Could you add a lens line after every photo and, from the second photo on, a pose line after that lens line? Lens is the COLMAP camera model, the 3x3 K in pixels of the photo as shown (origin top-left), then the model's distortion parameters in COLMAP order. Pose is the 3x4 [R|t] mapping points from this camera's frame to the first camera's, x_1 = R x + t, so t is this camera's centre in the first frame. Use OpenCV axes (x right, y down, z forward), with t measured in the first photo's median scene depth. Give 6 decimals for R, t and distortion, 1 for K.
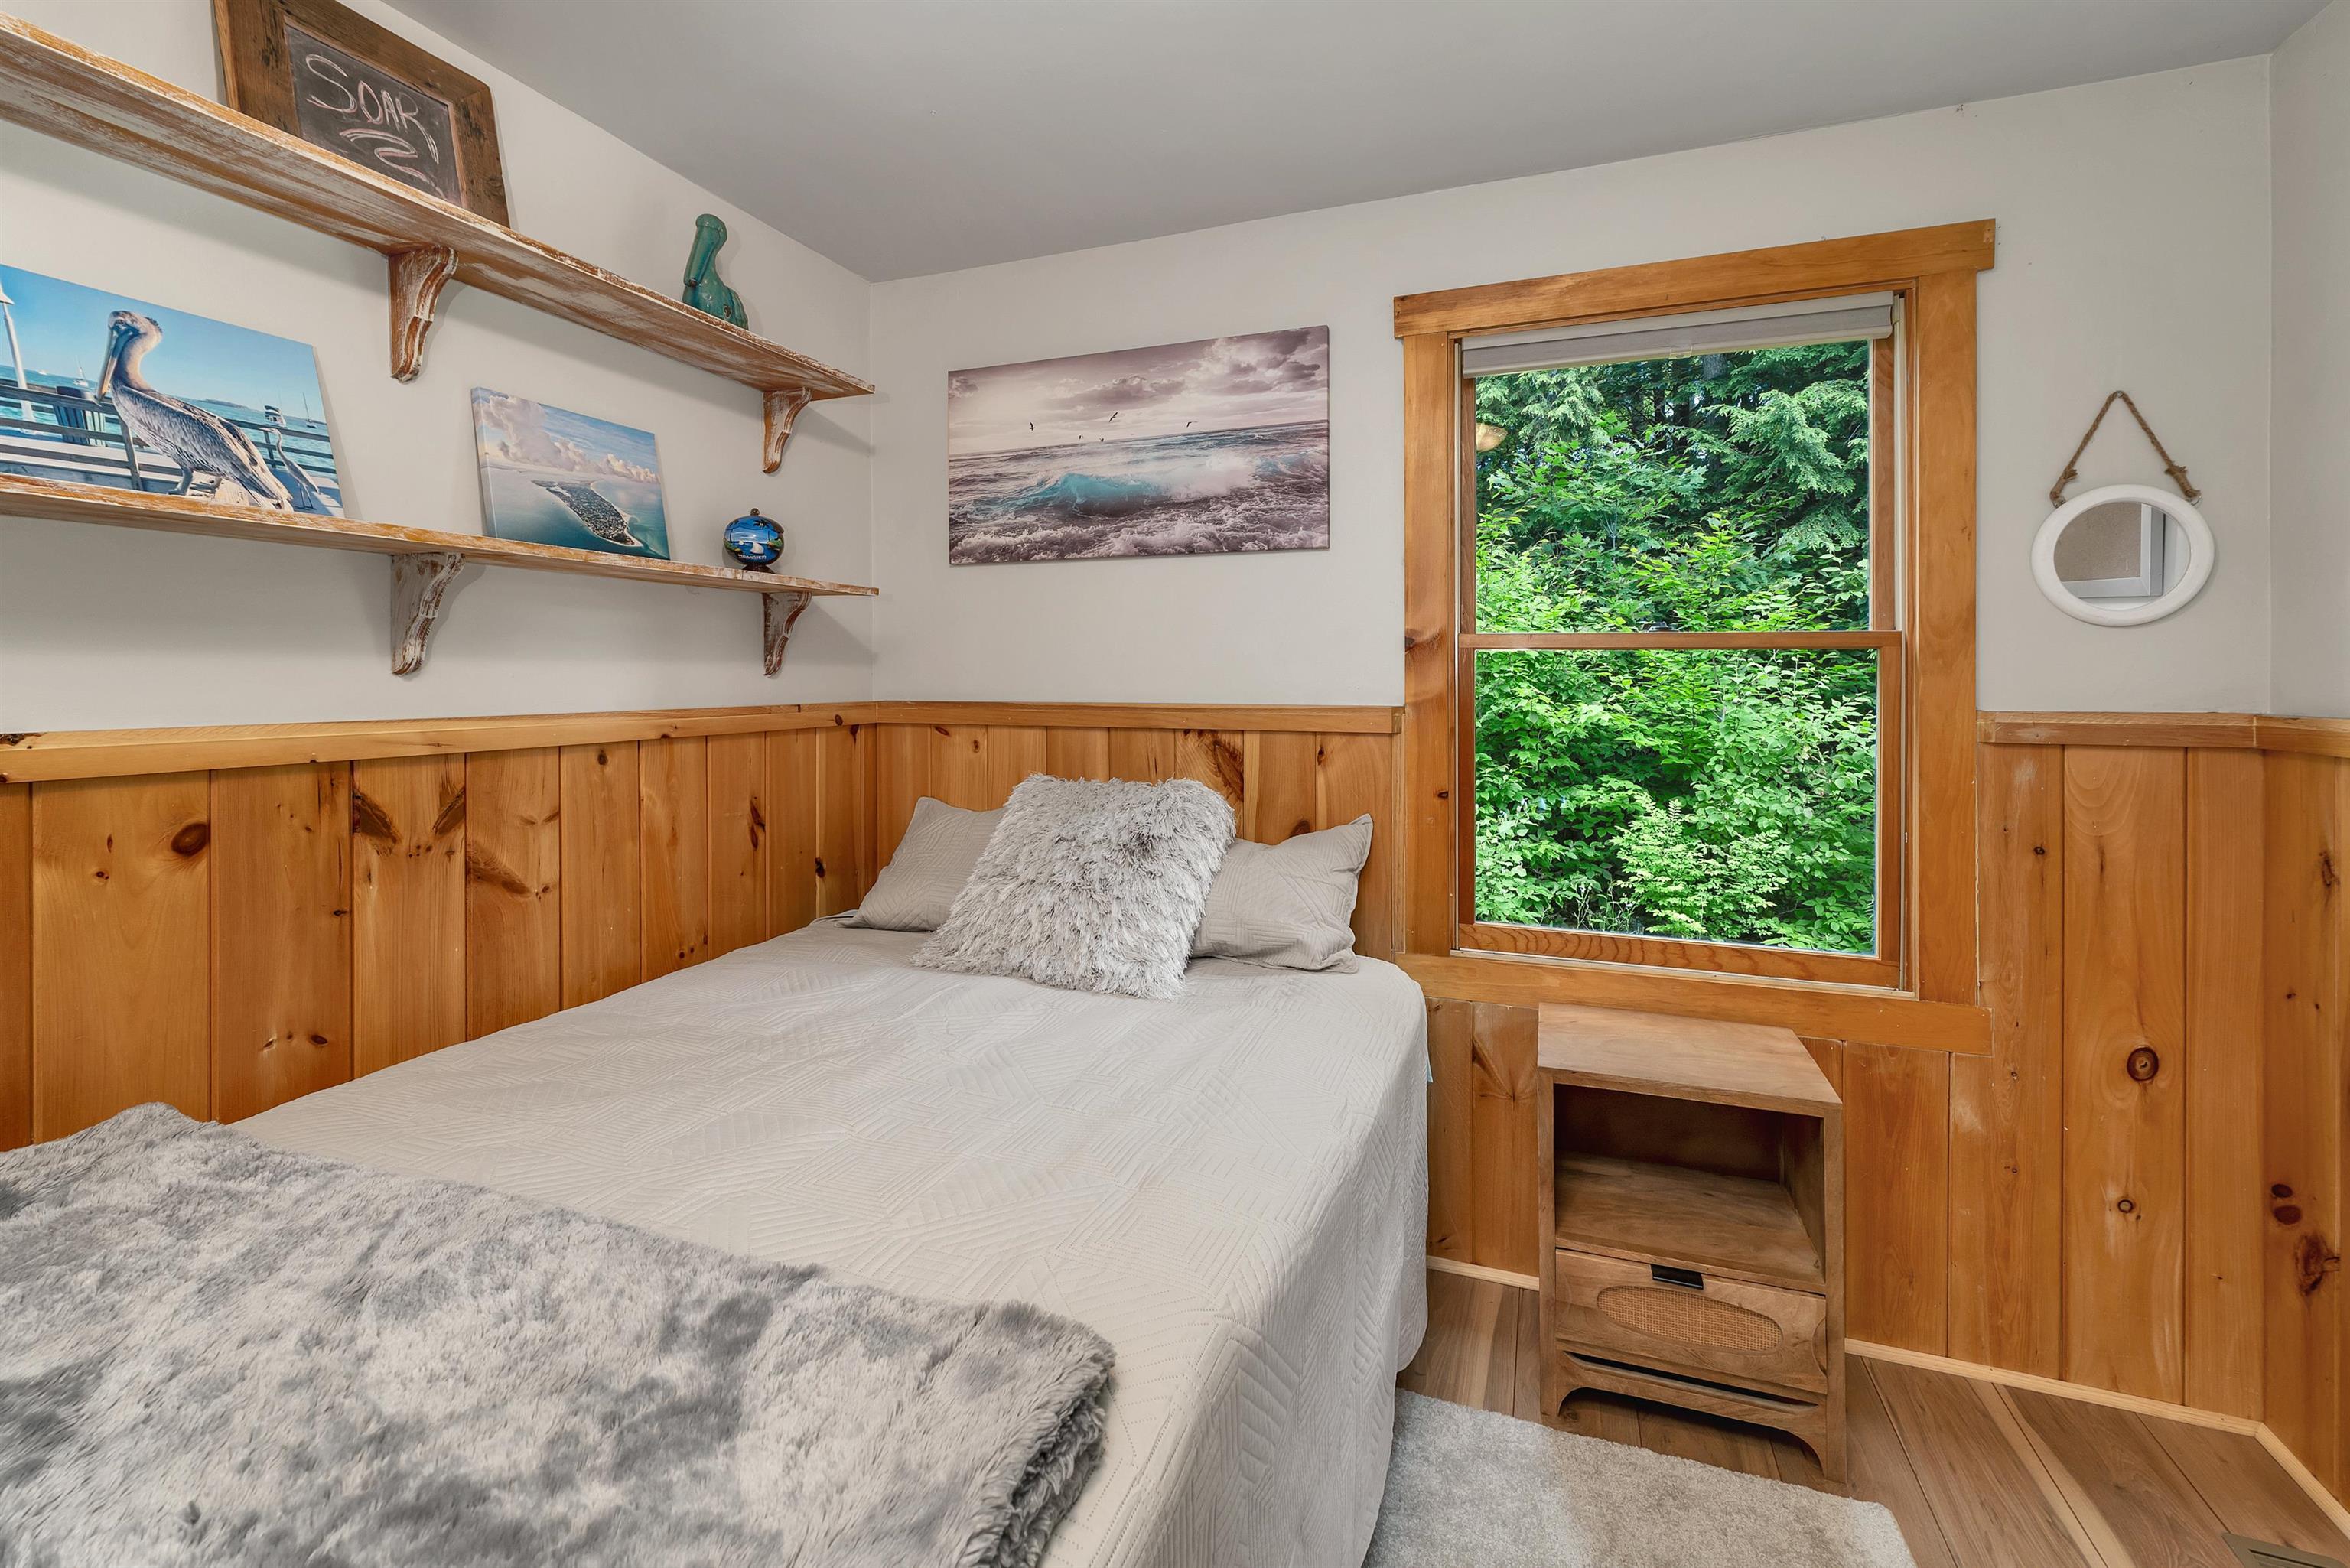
lens RADIAL K [[1018.9, 0, 1169.6], [0, 1018.9, 685.3], [0, 0, 1]] dist [0.002079, -0.000949]
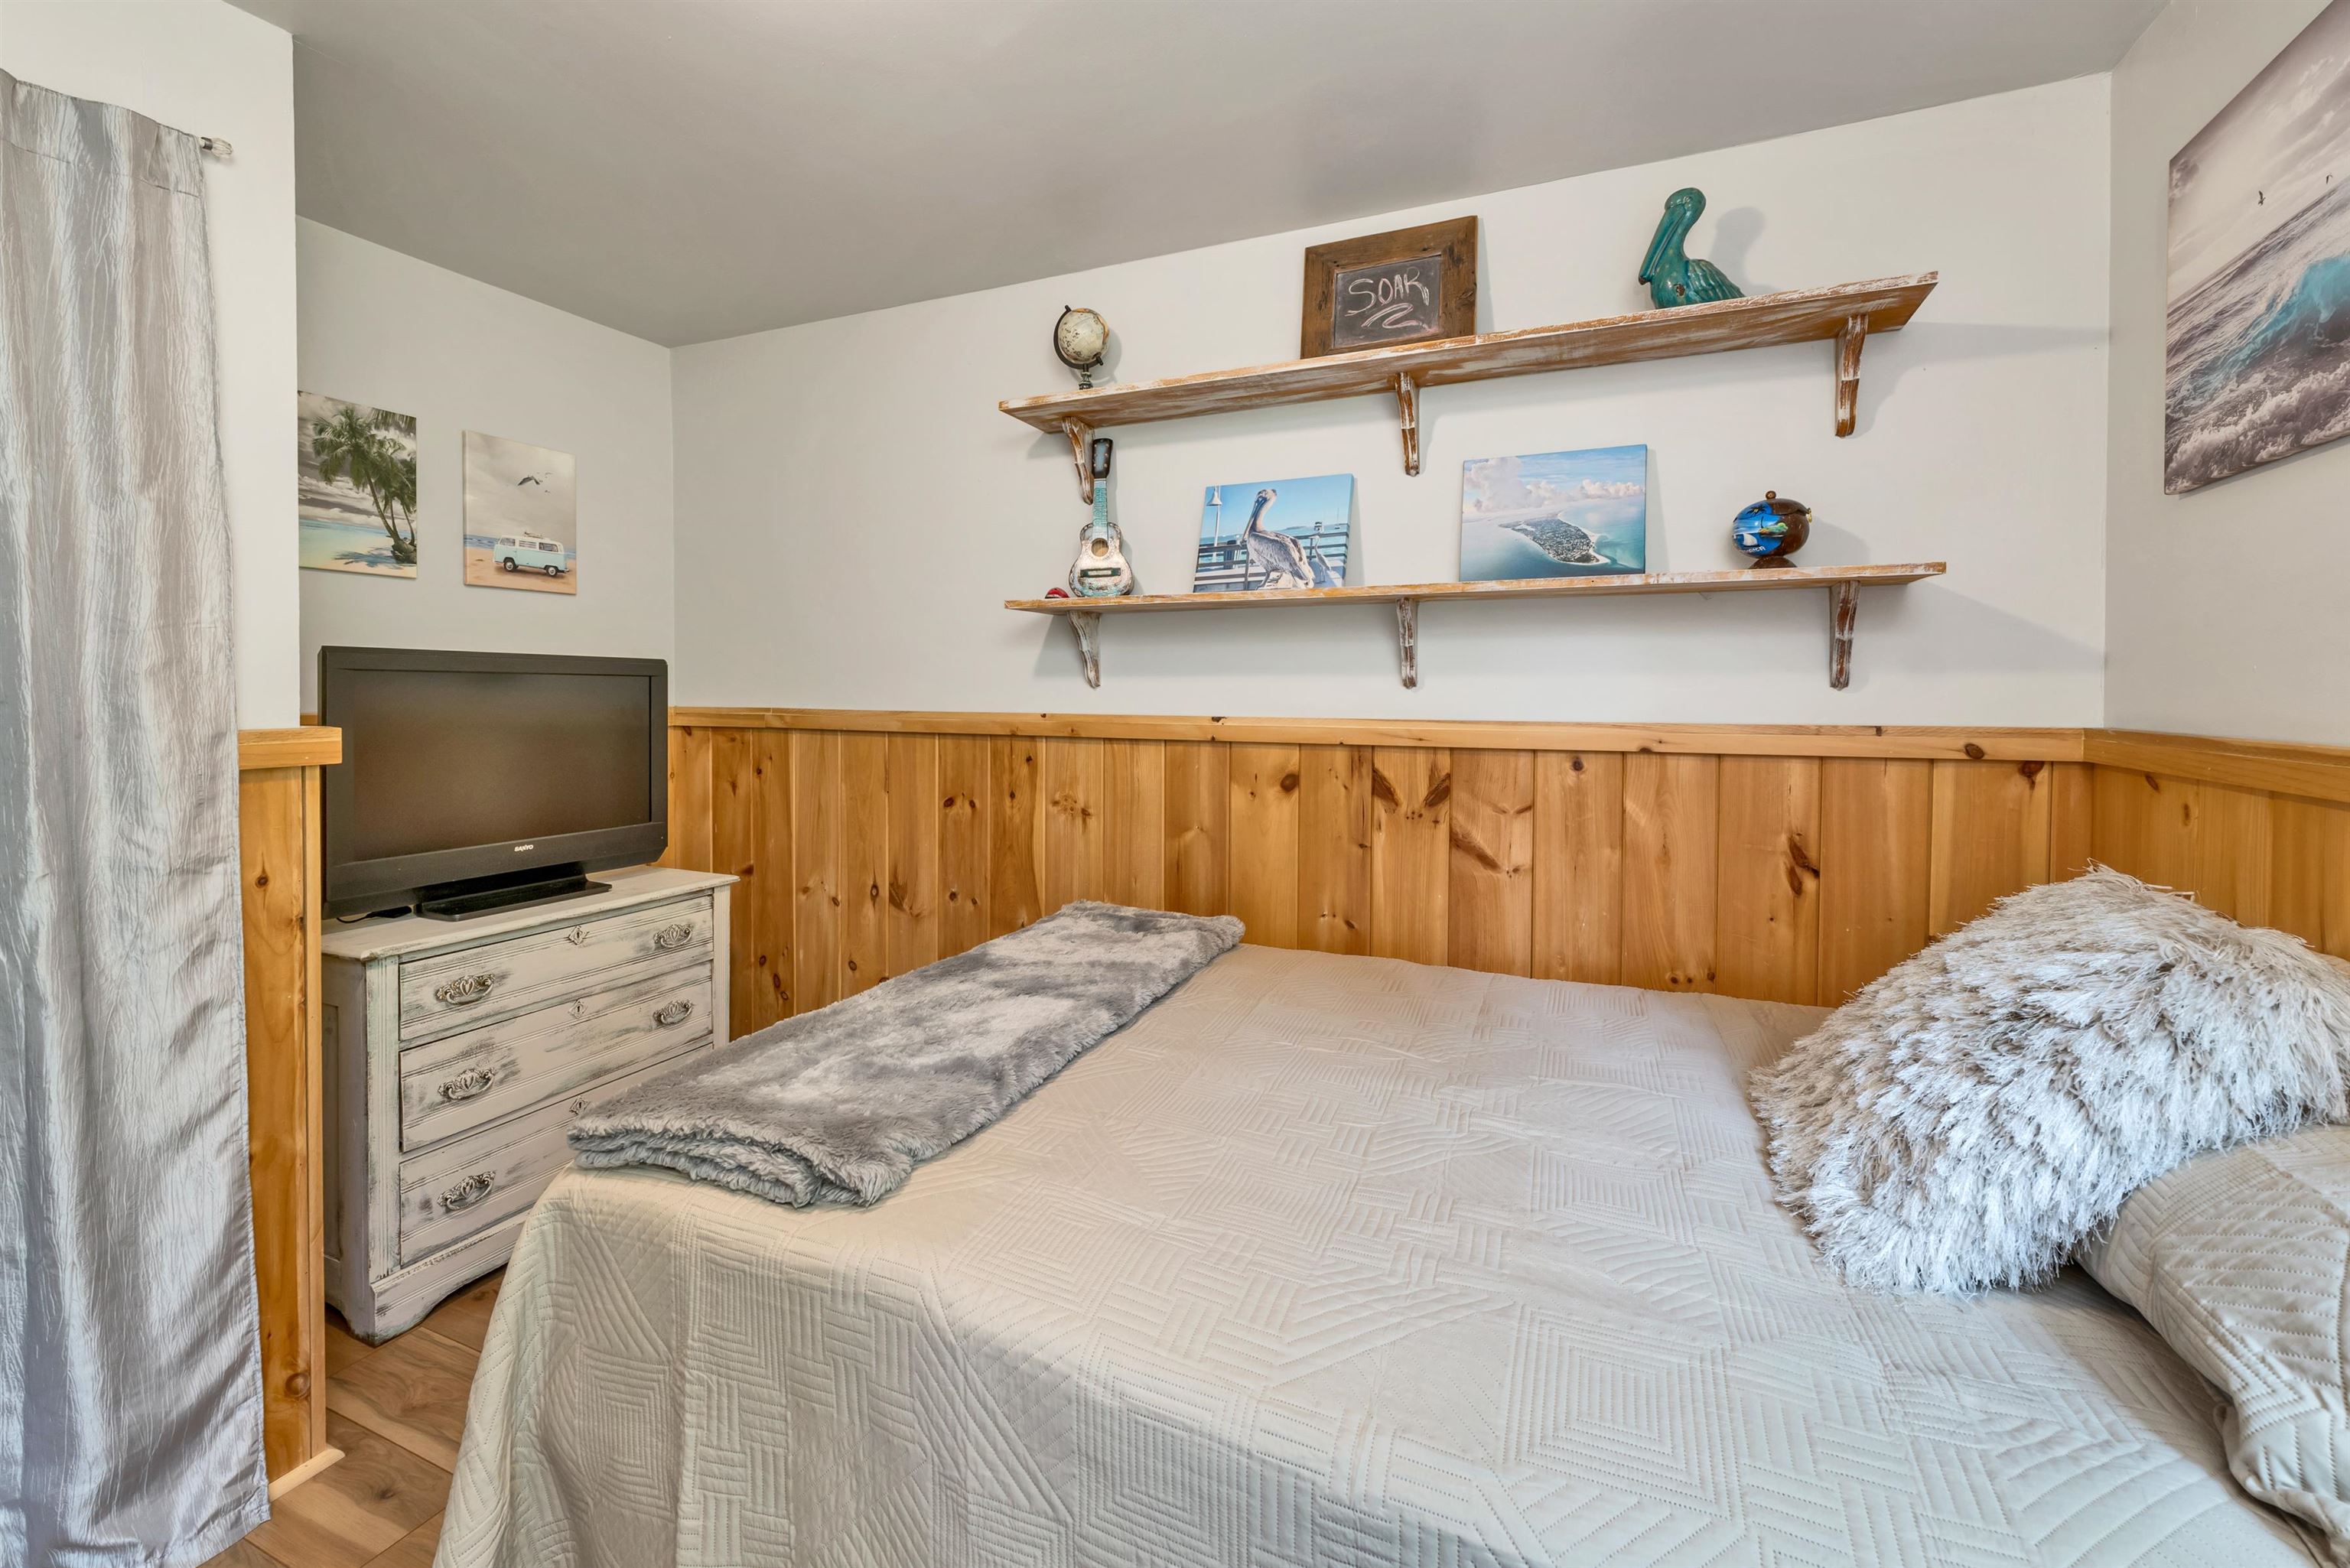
lens RADIAL K [[1018.9, 0, 1187.9], [0, 1018.9, 710.5], [0, 0, 1]] dist [0.002079, -0.000949]
pose [[-0.074846, 0.022207, -0.996948, 0.600506], [-0.009590, 0.999690, 0.022988, -0.007563], [0.997149, 0.011282, -0.074610, 0.731424]]
